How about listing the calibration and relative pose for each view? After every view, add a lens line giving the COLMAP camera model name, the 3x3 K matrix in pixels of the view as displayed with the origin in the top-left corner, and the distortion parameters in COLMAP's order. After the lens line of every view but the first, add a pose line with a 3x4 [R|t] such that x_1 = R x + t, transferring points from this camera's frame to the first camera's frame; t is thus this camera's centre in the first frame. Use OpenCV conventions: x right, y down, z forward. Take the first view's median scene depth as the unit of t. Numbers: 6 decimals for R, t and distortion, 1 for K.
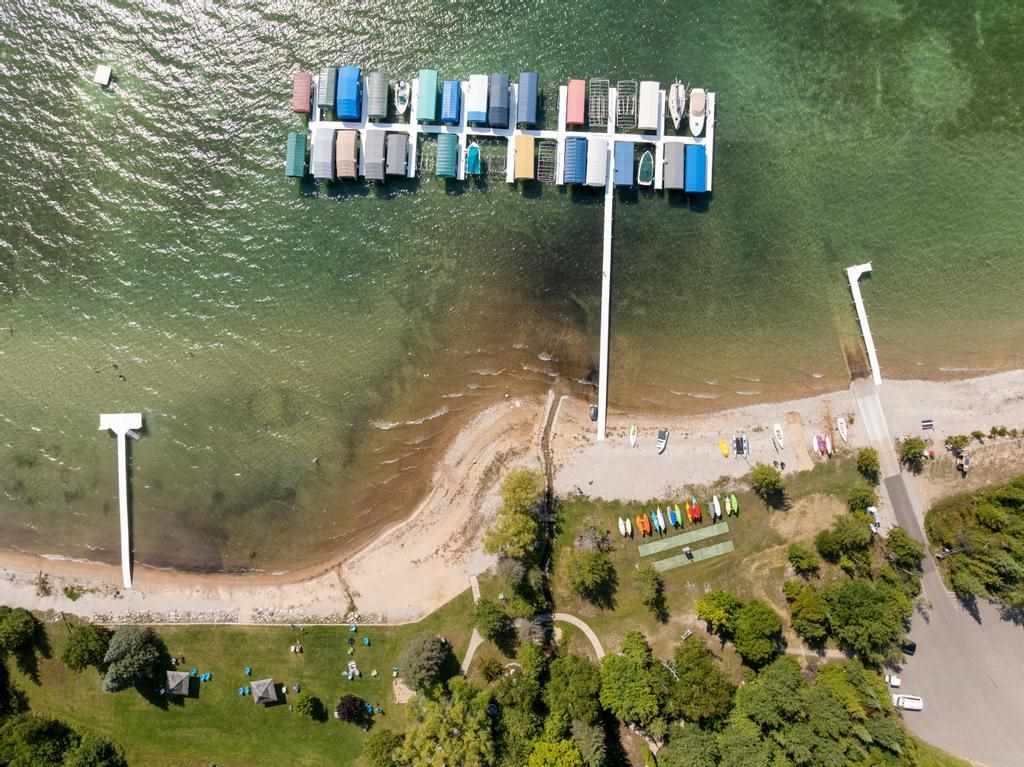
lens RADIAL K [[838.0, 0, 512.0], [0, 838.0, 383.5], [0, 0, 1]] dist [-0.065042, 0.033681]
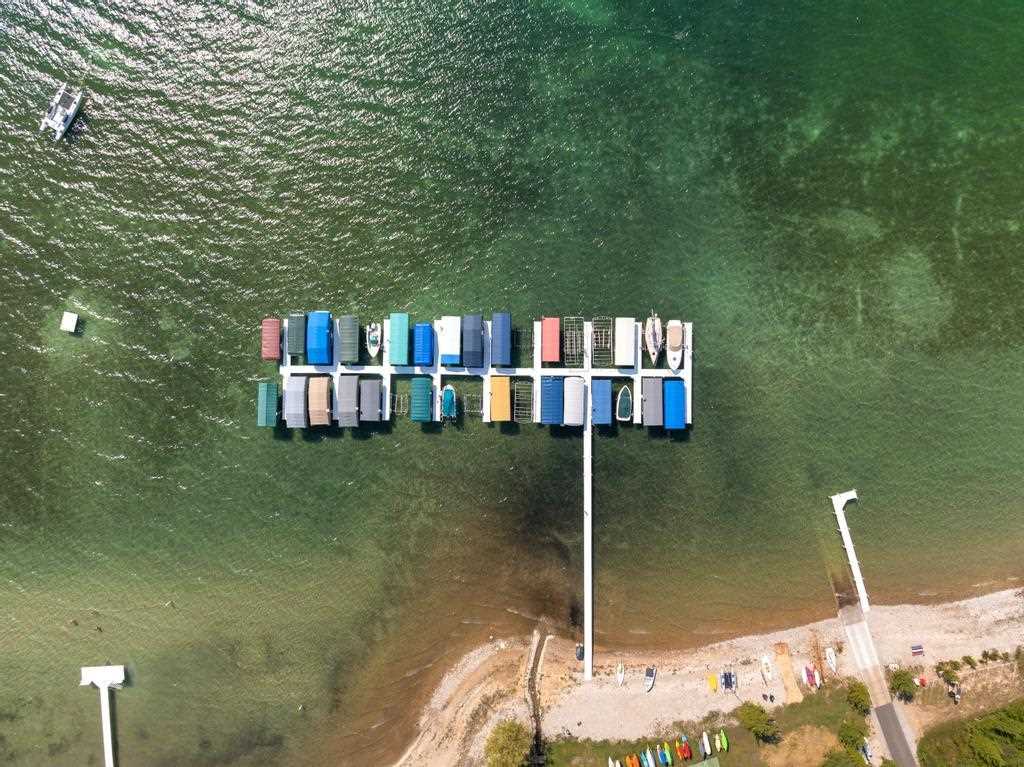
lens RADIAL K [[838.0, 0, 512.0], [0, 838.0, 383.5], [0, 0, 1]] dist [-0.065042, 0.033681]
pose [[0.999351, -0.035977, 0.001727, 0.027450], [0.035993, 0.999299, -0.010323, -0.276157], [-0.001354, 0.010379, 0.999945, 0.012427]]
